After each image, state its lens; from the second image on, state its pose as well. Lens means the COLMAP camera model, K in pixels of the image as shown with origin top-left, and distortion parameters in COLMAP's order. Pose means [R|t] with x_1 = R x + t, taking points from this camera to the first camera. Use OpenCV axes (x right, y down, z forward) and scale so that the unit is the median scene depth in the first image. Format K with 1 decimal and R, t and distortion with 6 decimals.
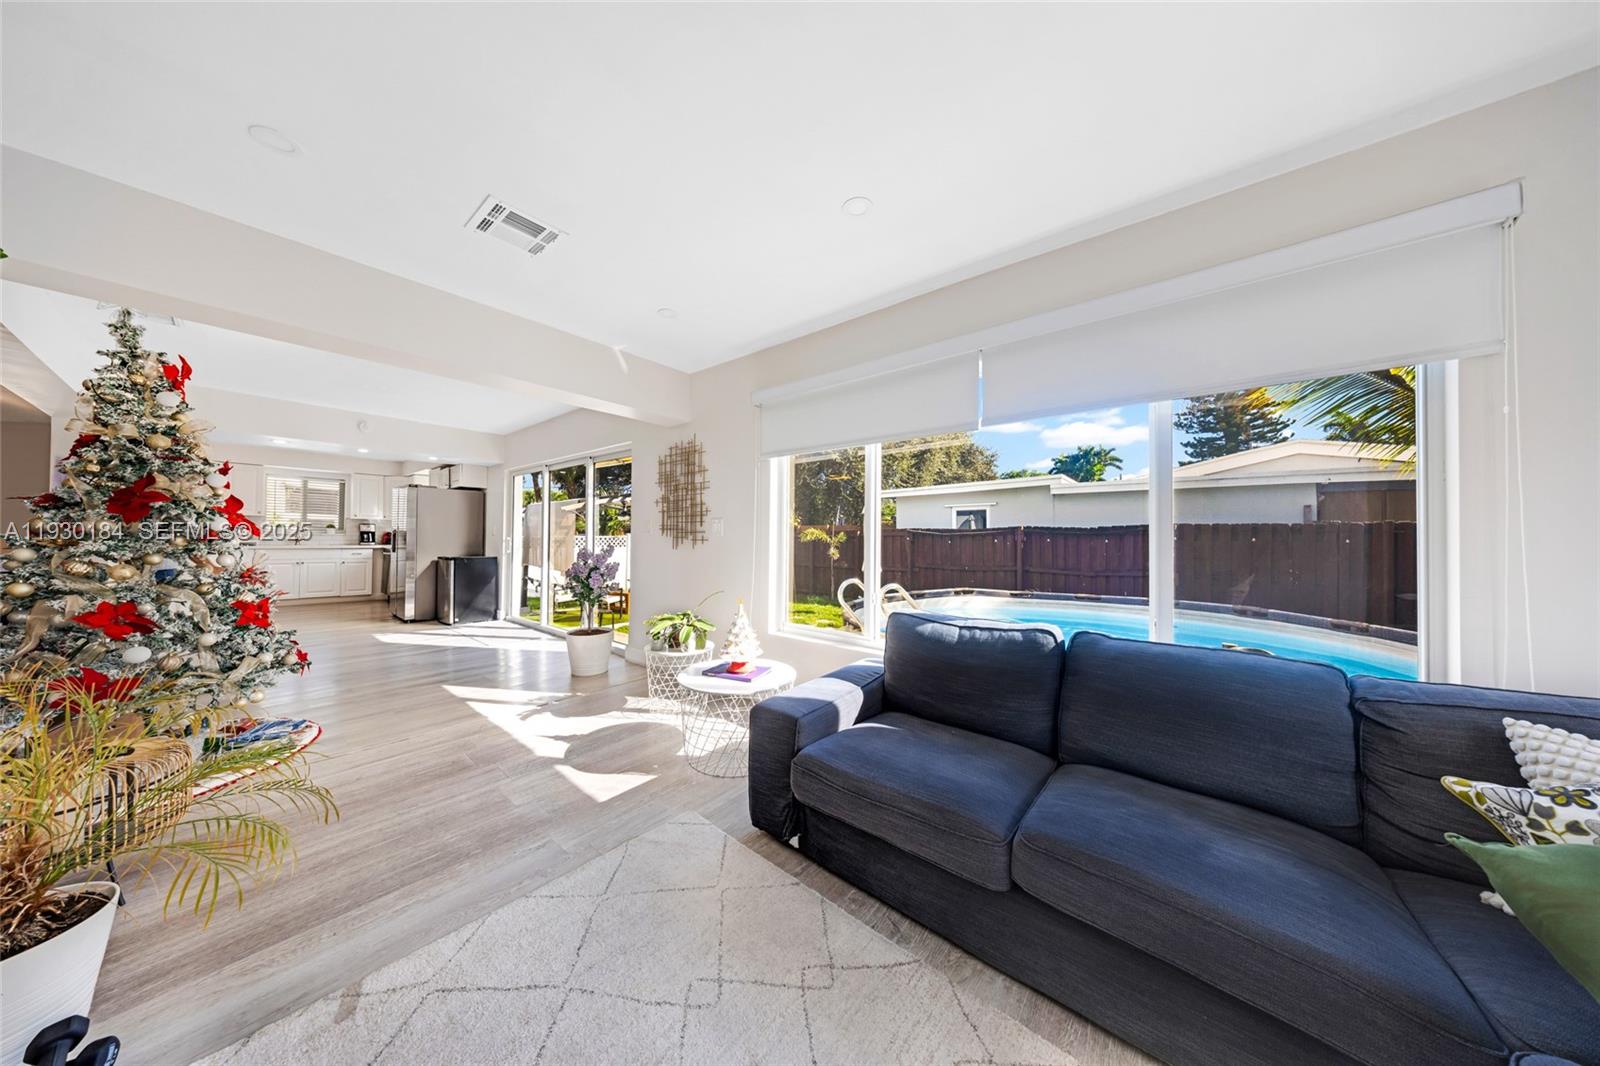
lens RADIAL K [[480.0, 0, 800.0], [0, 480.0, 533.0], [0, 0, 1]] dist [0.000058, 0.000004]
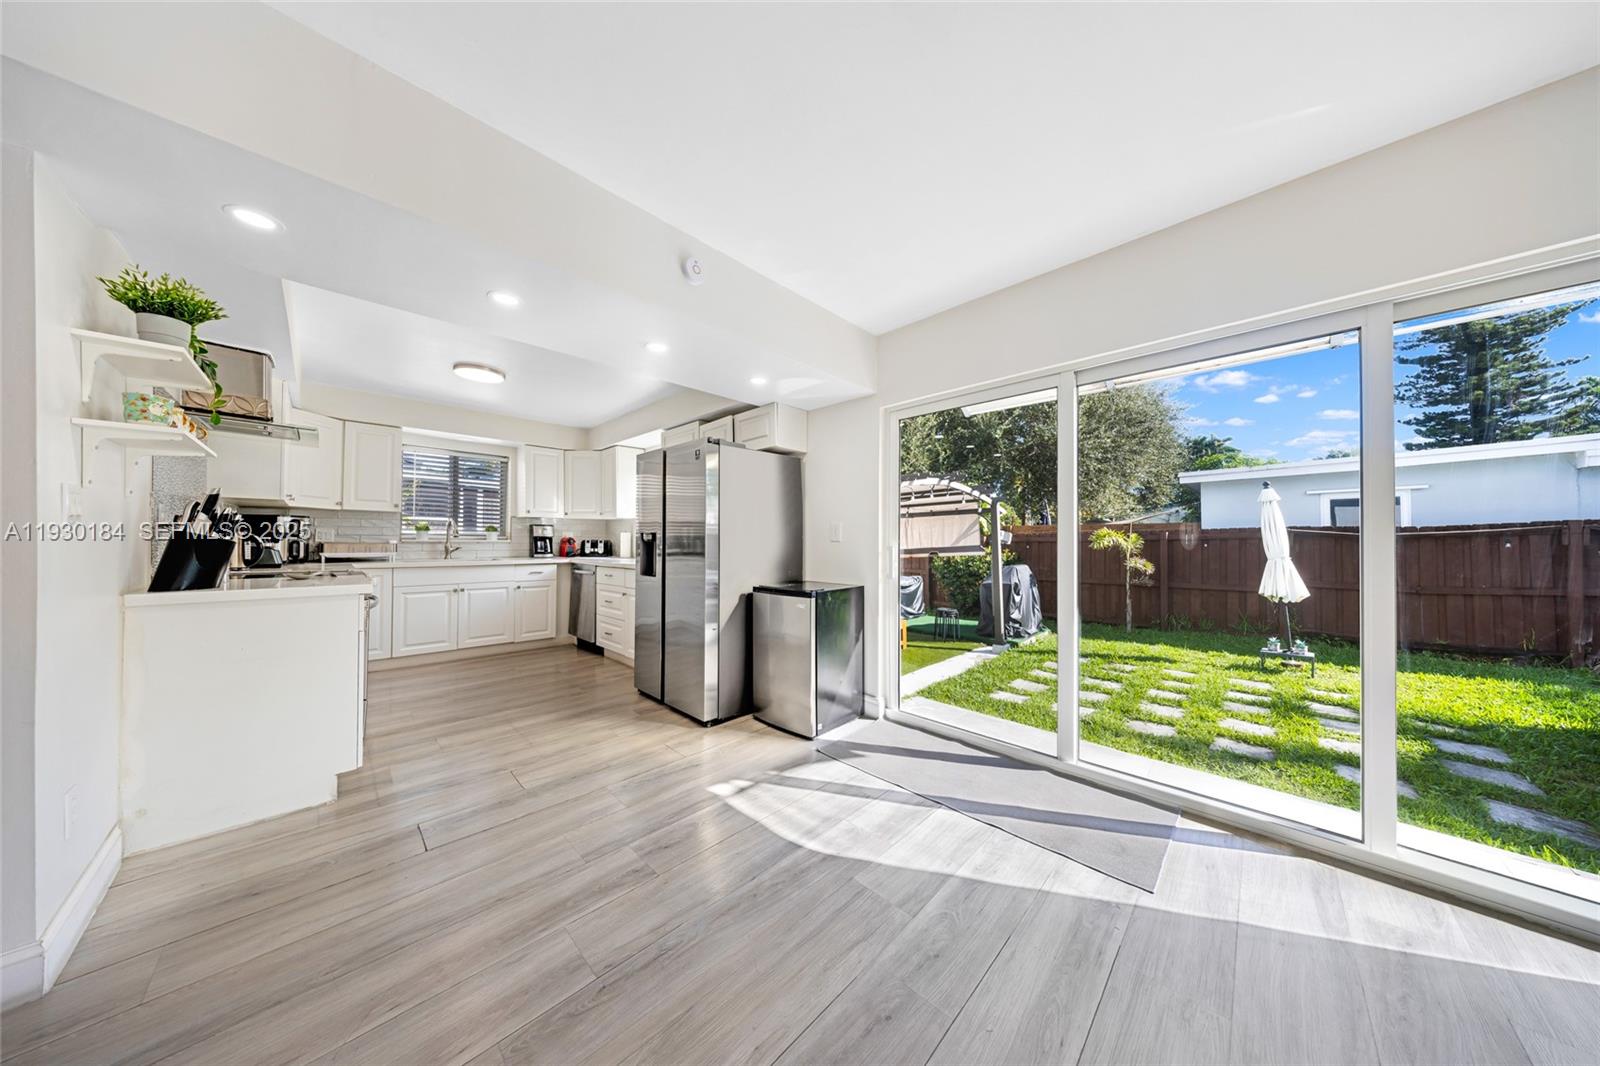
lens RADIAL K [[472.8, 0, 785.2], [0, 472.8, 539.6], [0, 0, 1]] dist [0.000258, 0.000031]
pose [[0.995598, -0.005005, -0.093588, -0.519662], [0.005727, 0.999956, 0.007443, -0.001967], [0.093547, -0.007946, 0.995583, 0.402401]]
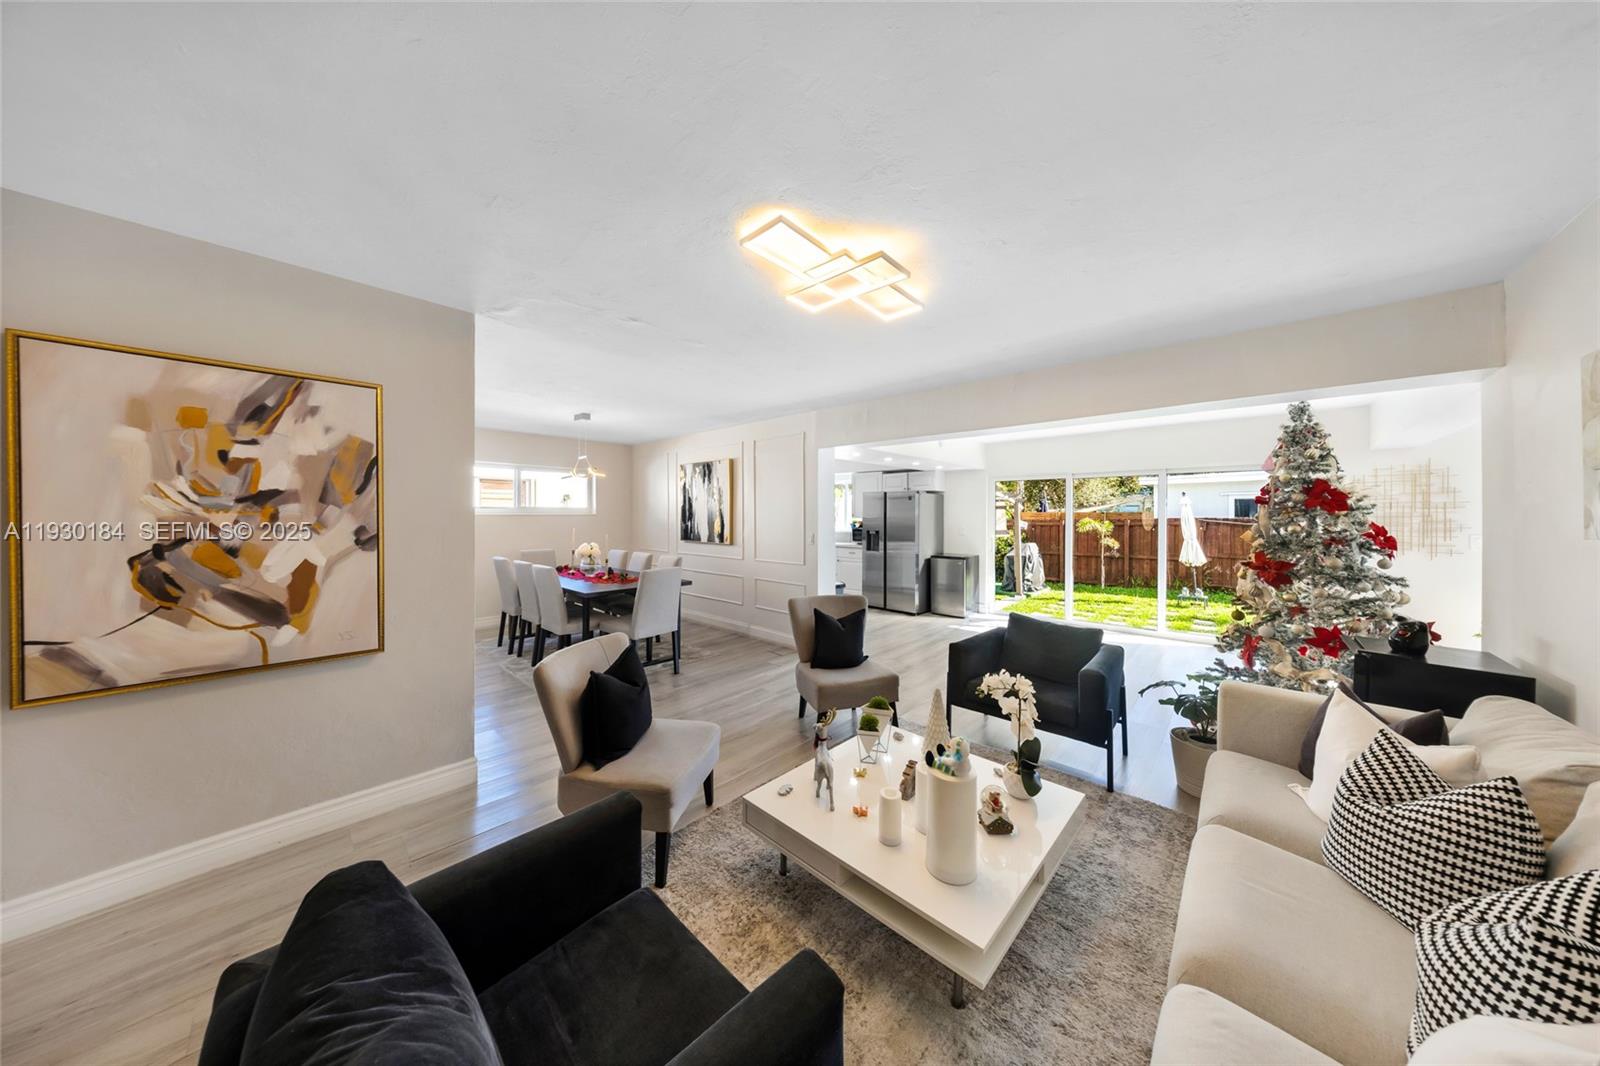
lens RADIAL K [[483.2, 0, 799.1], [0, 483.2, 515.3], [0, 0, 1]] dist [0.000303, 0.000013]
pose [[0.998895, -0.003533, -0.046857, -0.762686], [0.004031, 0.999936, 0.010533, -0.041796], [0.046817, -0.010710, 0.998846, -0.077684]]
